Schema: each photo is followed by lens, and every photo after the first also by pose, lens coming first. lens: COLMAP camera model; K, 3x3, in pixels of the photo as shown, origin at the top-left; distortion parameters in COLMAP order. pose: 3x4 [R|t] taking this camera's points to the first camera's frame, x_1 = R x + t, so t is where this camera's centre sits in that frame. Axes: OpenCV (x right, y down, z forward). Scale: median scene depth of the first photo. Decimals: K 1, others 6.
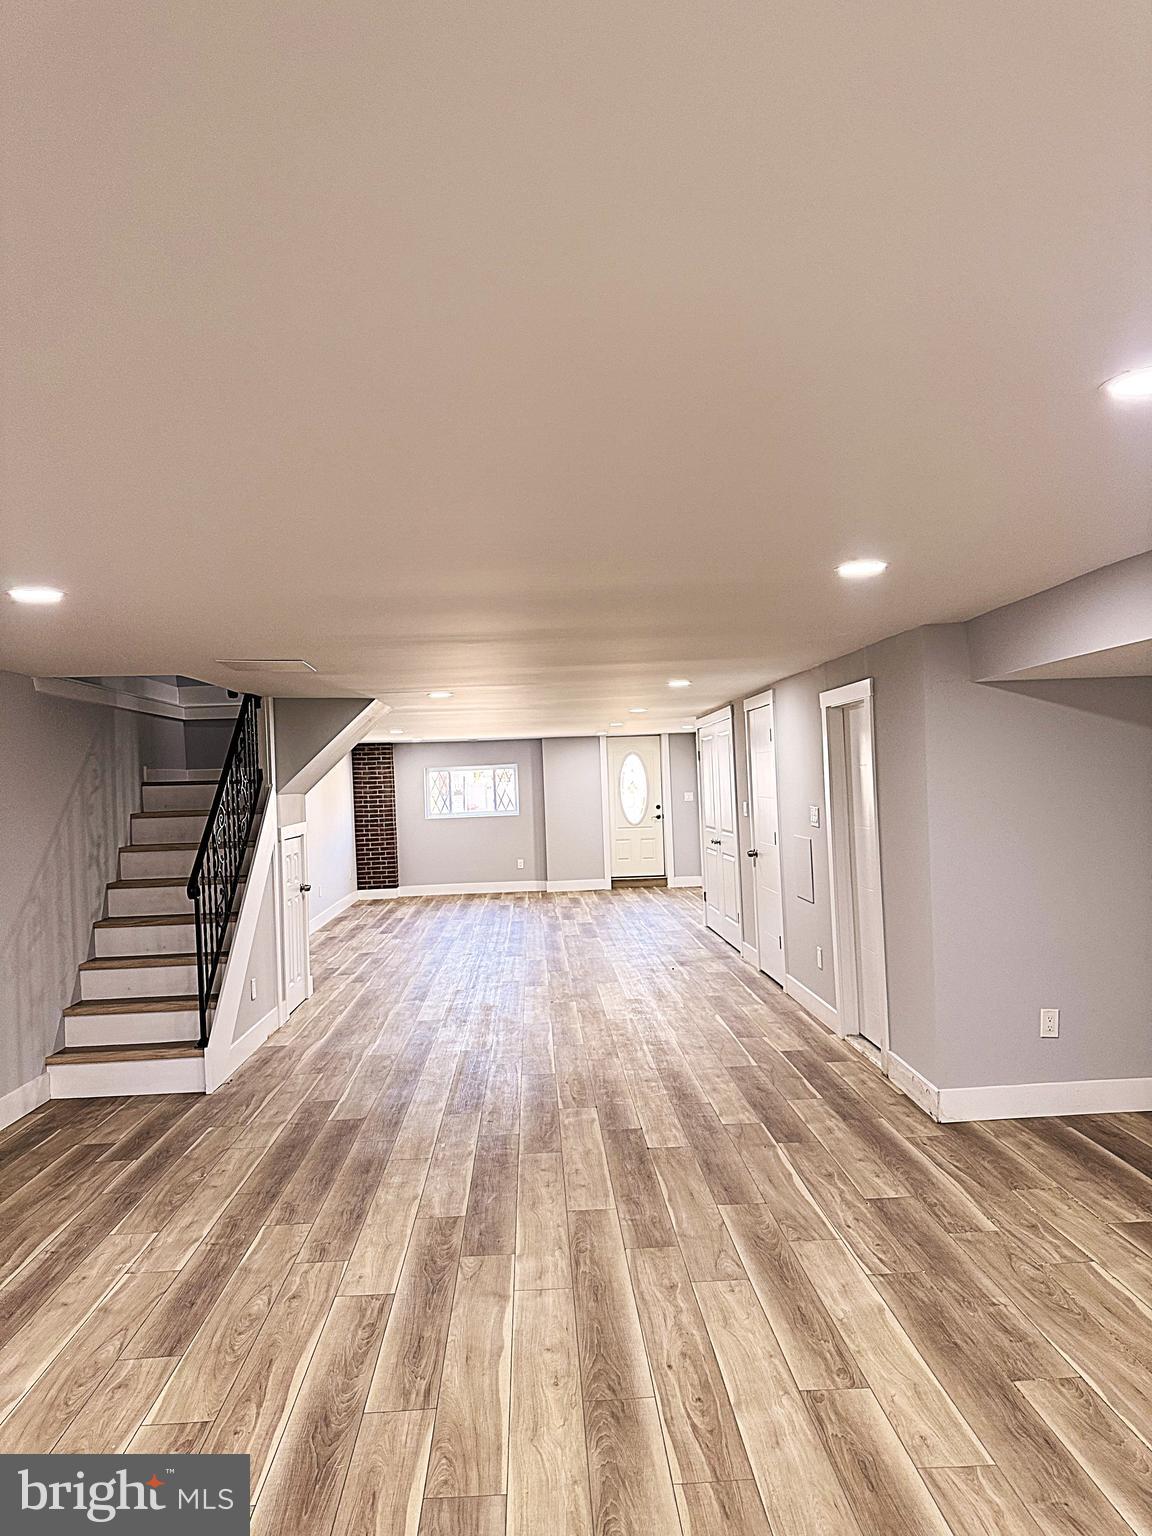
lens RADIAL K [[1096.2, 0, 576.0], [0, 1096.2, 768.0], [0, 0, 1]] dist [0.099323, -0.109576]
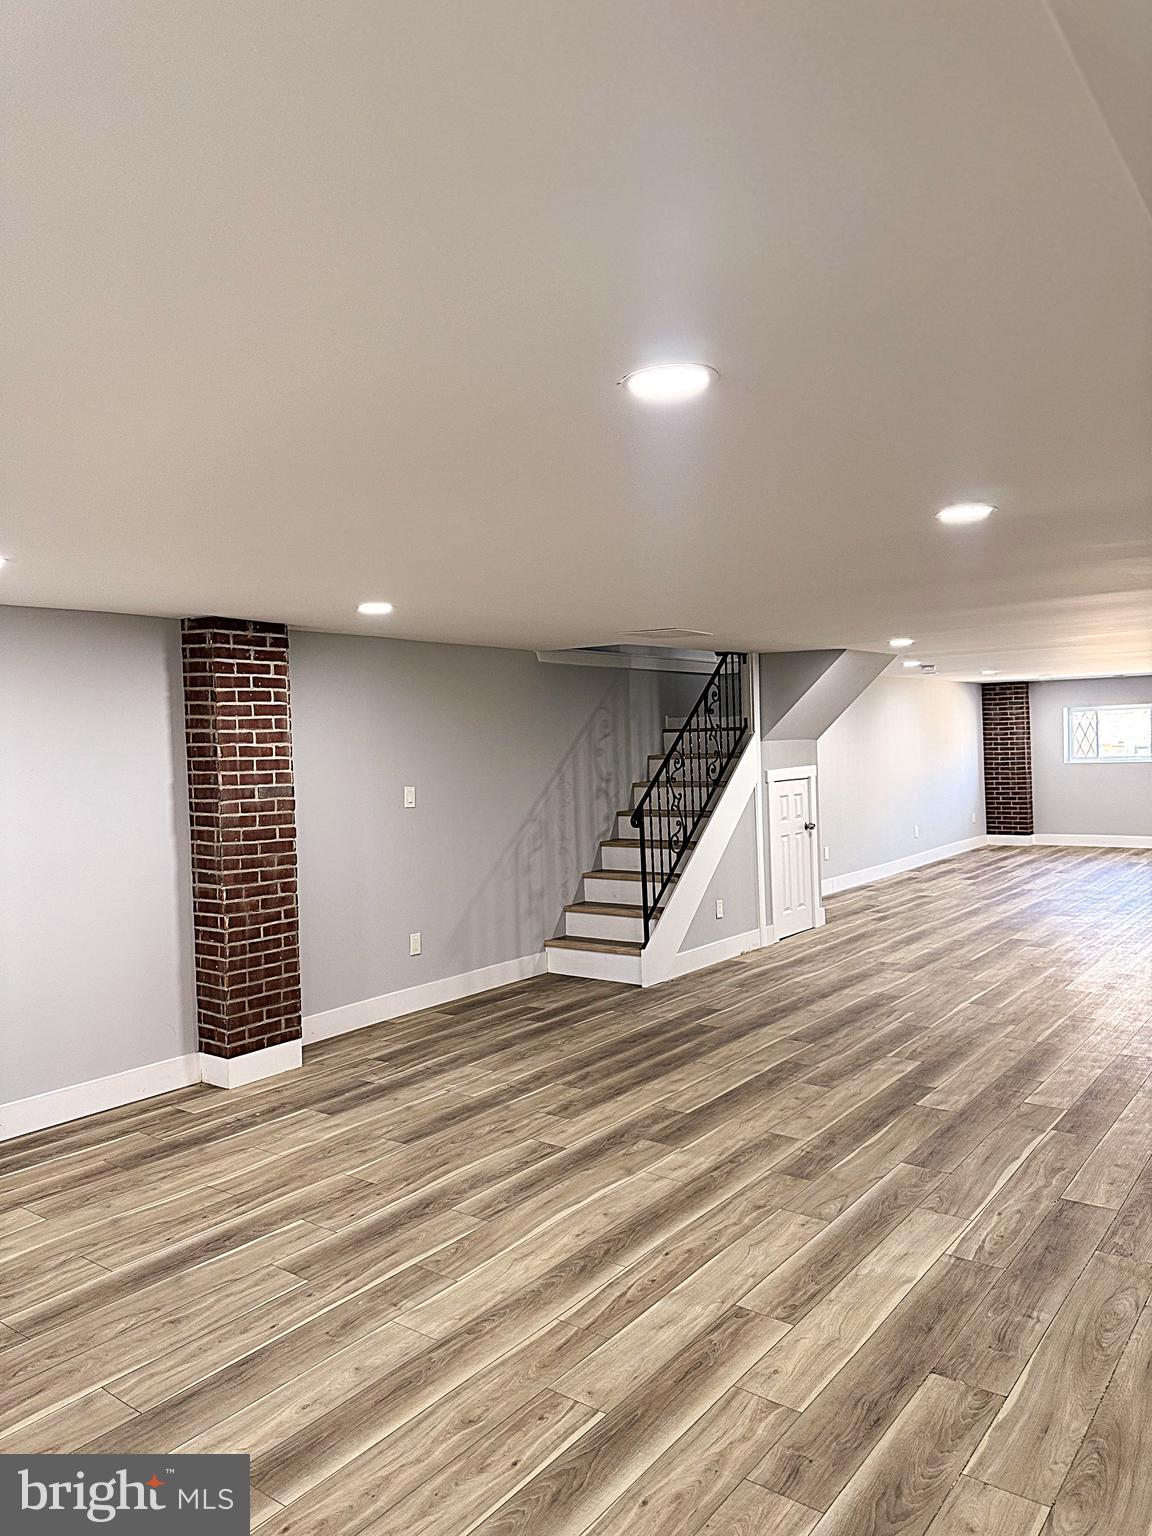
lens RADIAL K [[1089.2, 0, 578.2], [0, 1089.2, 743.2], [0, 0, 1]] dist [0.149849, -0.159569]
pose [[0.769039, 0.008247, -0.639148, 0.451636], [0.014428, 0.999438, 0.030257, -0.014108], [0.639039, -0.032491, 0.768488, 0.048464]]
